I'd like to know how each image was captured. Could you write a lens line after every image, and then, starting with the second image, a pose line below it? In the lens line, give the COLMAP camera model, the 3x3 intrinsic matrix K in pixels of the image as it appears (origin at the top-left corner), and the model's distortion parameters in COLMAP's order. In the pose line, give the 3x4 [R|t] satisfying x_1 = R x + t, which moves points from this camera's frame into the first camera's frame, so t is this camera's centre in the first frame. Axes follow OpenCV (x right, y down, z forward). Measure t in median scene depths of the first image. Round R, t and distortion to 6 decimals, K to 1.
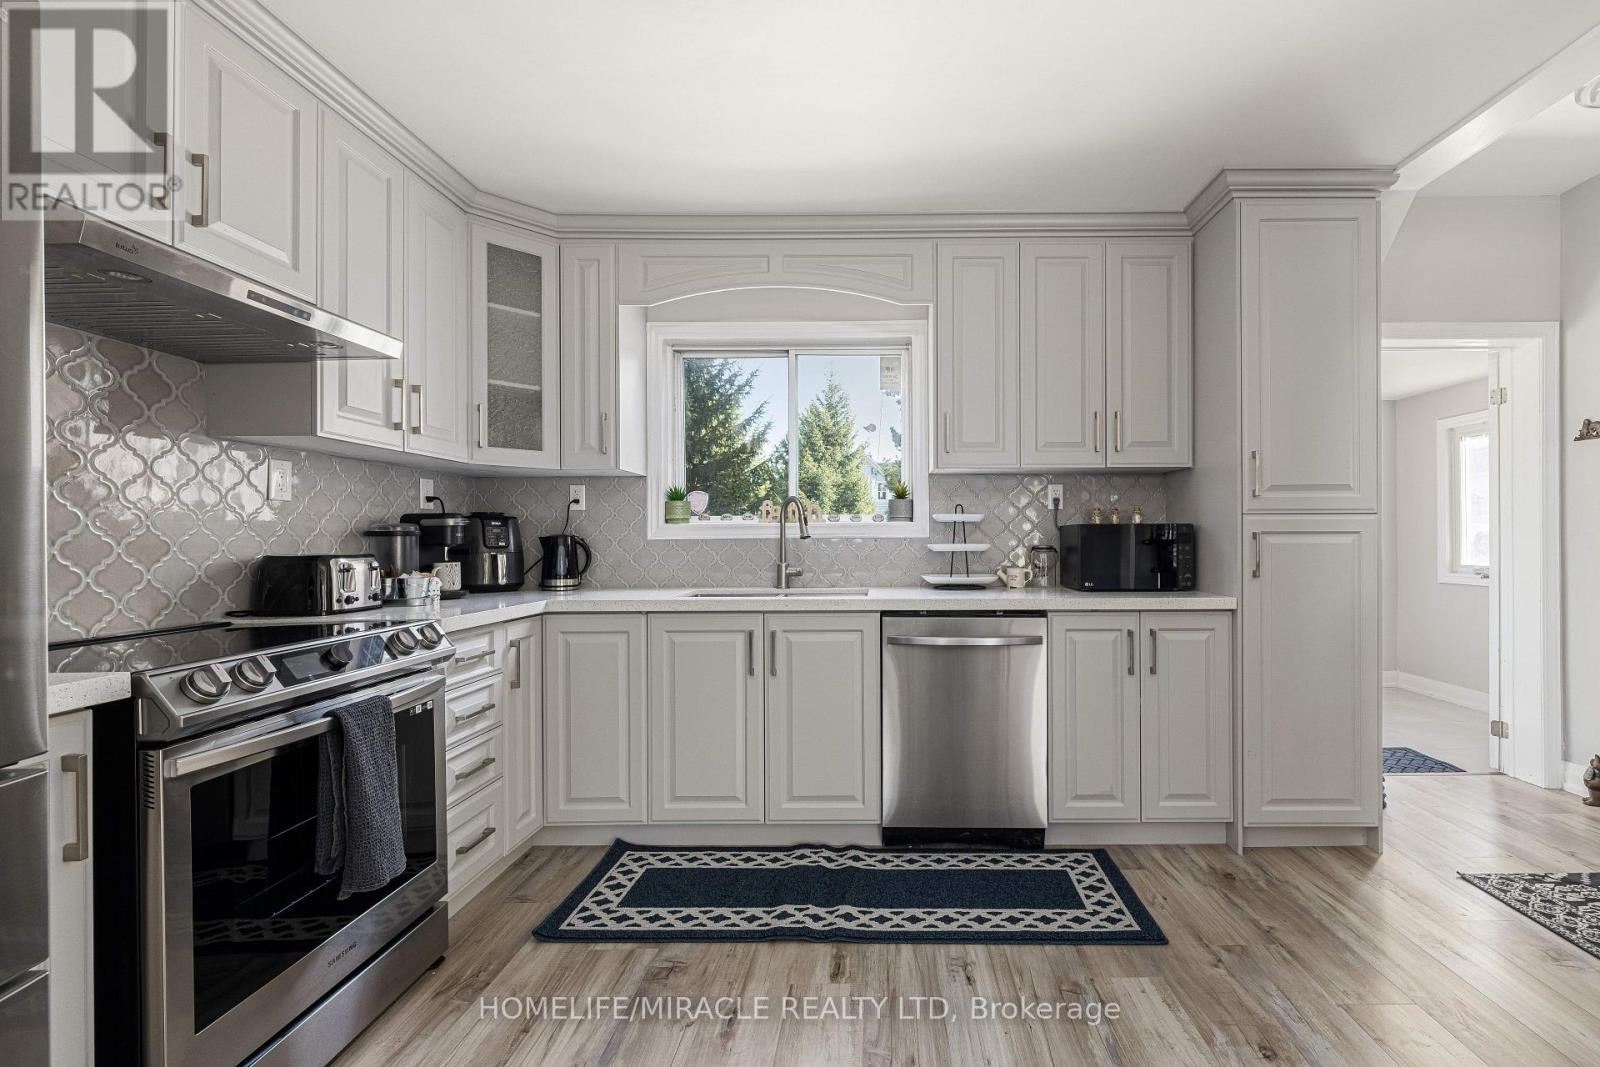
lens RADIAL K [[726.6, 0, 800.0], [0, 726.6, 533.5], [0, 0, 1]] dist [-0.000311, -0.000110]
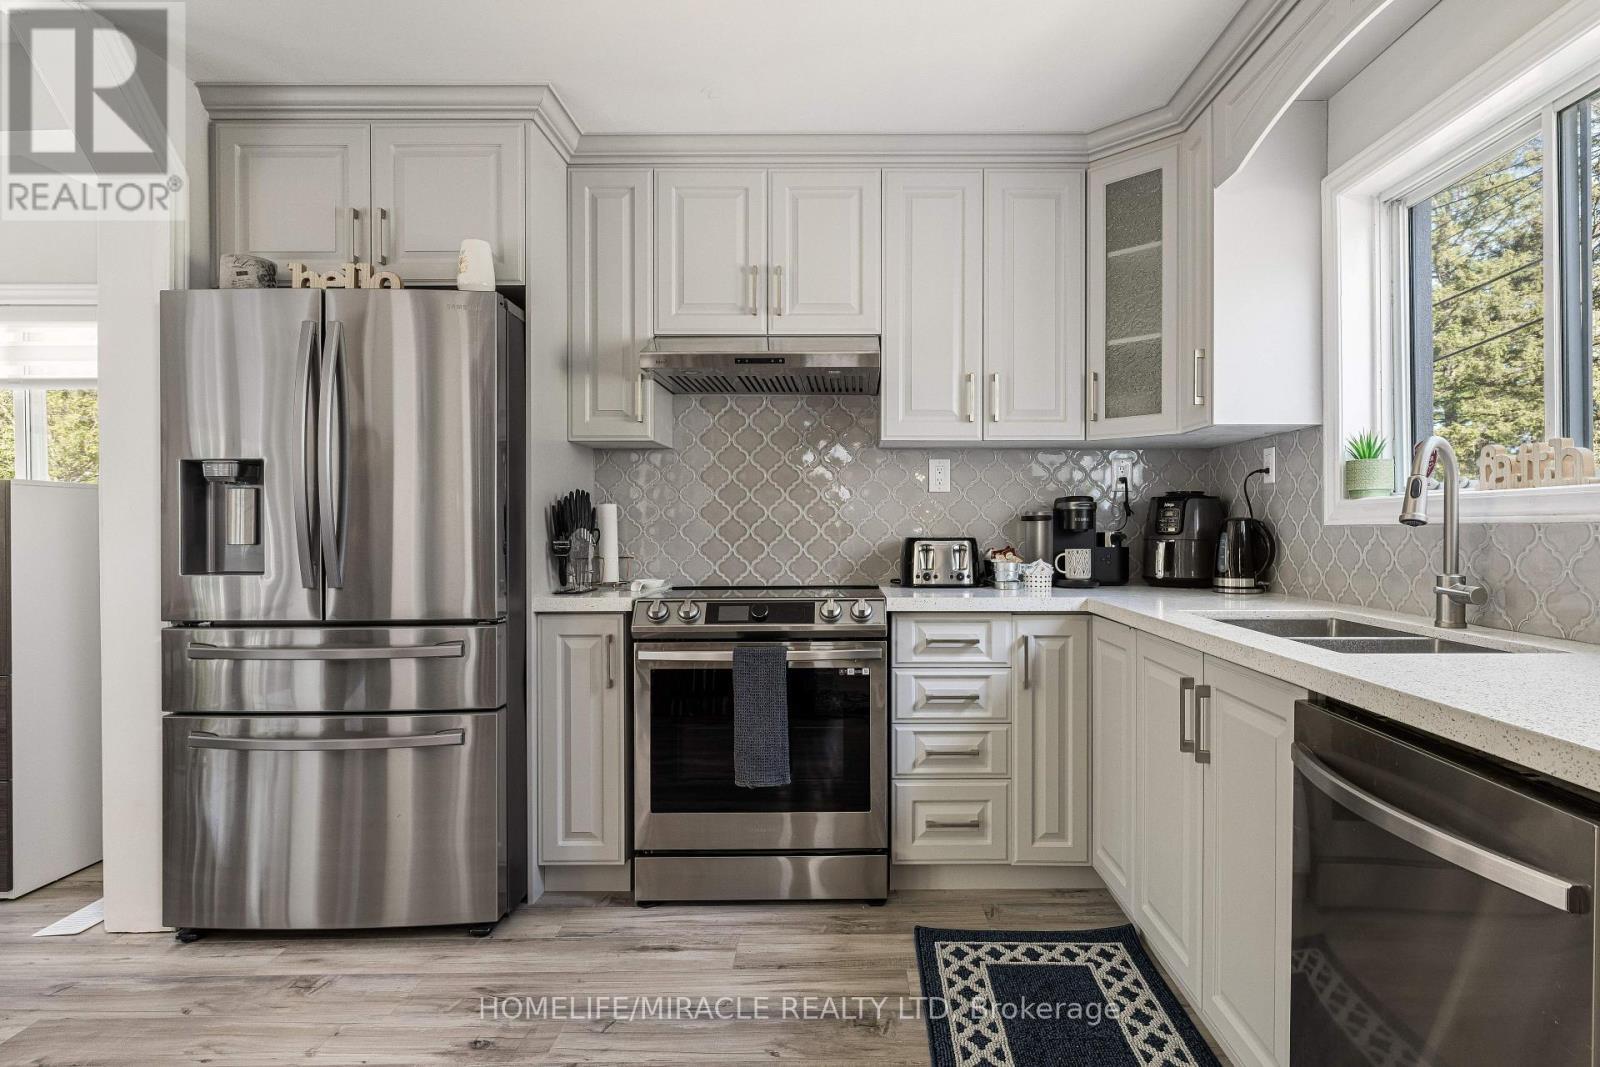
lens RADIAL K [[726.6, 0, 800.0], [0, 726.6, 533.5], [0, 0, 1]] dist [-0.000311, -0.000110]
pose [[0.098475, 0.013832, -0.995043, 0.426772], [0.009681, 0.999843, 0.014857, 0.002403], [0.995092, -0.011097, 0.098325, 0.560614]]
